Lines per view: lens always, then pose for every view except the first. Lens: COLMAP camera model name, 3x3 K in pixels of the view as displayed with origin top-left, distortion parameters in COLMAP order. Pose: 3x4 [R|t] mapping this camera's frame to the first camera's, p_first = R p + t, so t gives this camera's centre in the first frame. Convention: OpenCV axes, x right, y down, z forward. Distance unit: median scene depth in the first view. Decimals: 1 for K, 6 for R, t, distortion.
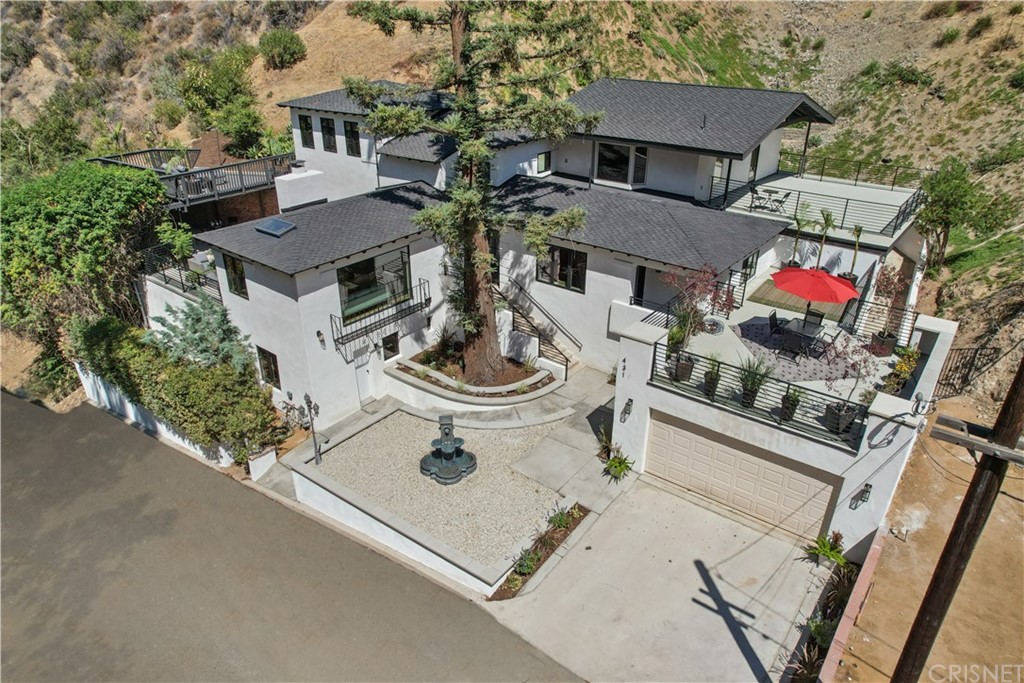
lens RADIAL K [[645.9, 0, 512.0], [0, 645.9, 341.5], [0, 0, 1]] dist [-0.089621, 0.073163]
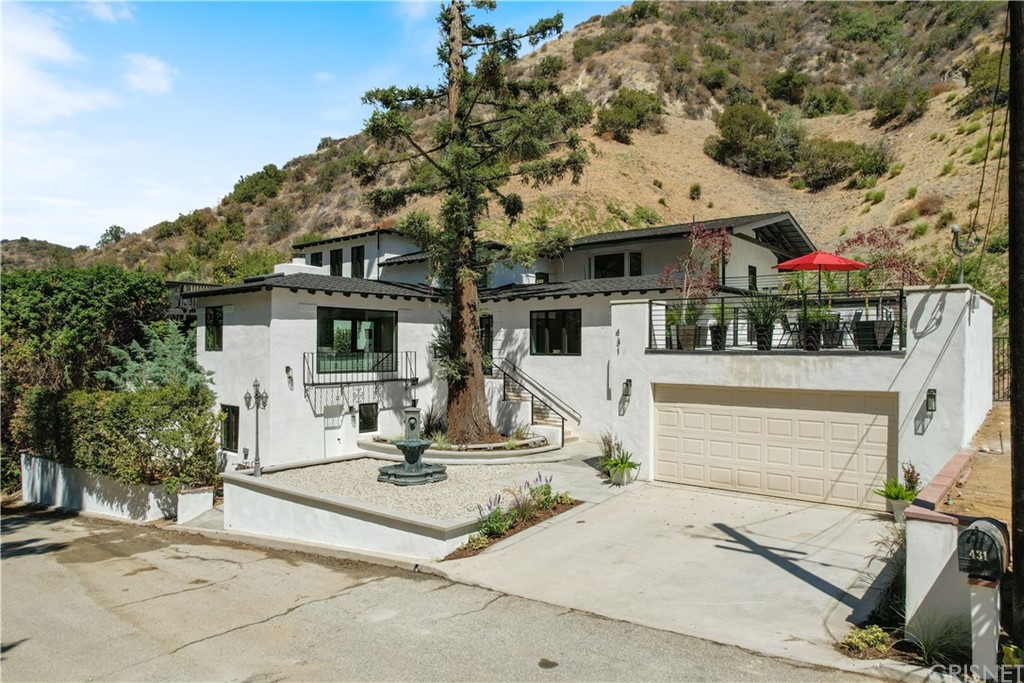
lens RADIAL K [[648.9, 0, 513.4], [0, 648.9, 351.5], [0, 0, 1]] dist [-0.098592, 0.086526]
pose [[0.999495, 0.000538, -0.031769, 0.044990], [-0.014864, 0.891630, -0.452522, 0.340819], [0.028083, 0.452765, 0.891187, 0.164611]]
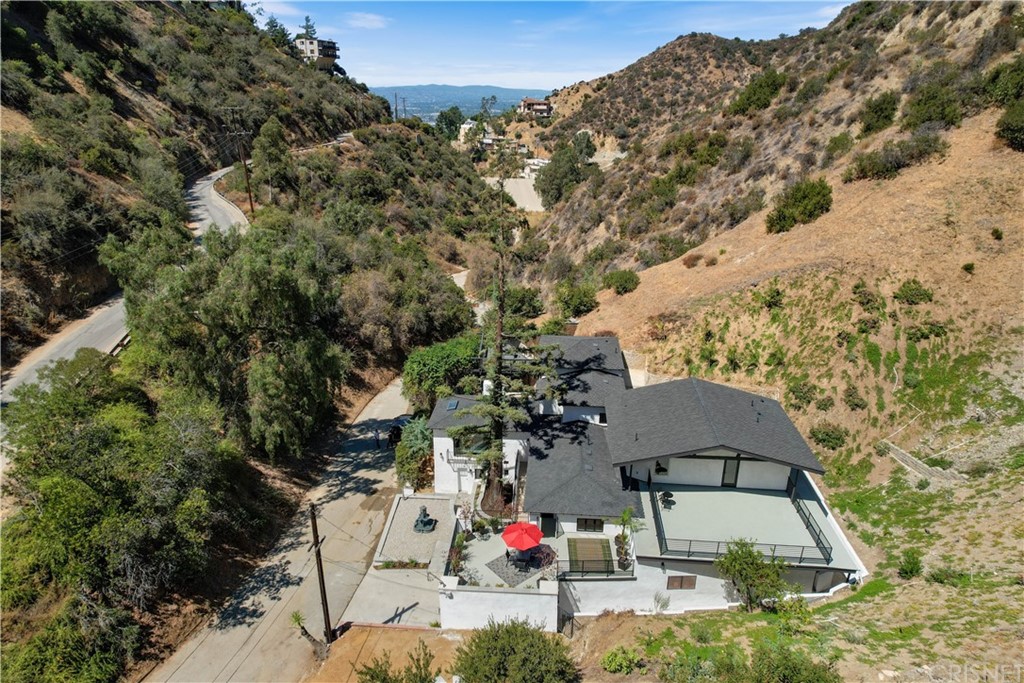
lens RADIAL K [[648.9, 0, 513.4], [0, 648.9, 351.5], [0, 0, 1]] dist [-0.098592, 0.086526]
pose [[0.548056, 0.301009, -0.780403, 1.437526], [-0.370595, 0.923813, 0.096065, -0.624076], [0.749863, 0.236565, 0.617854, -0.323435]]
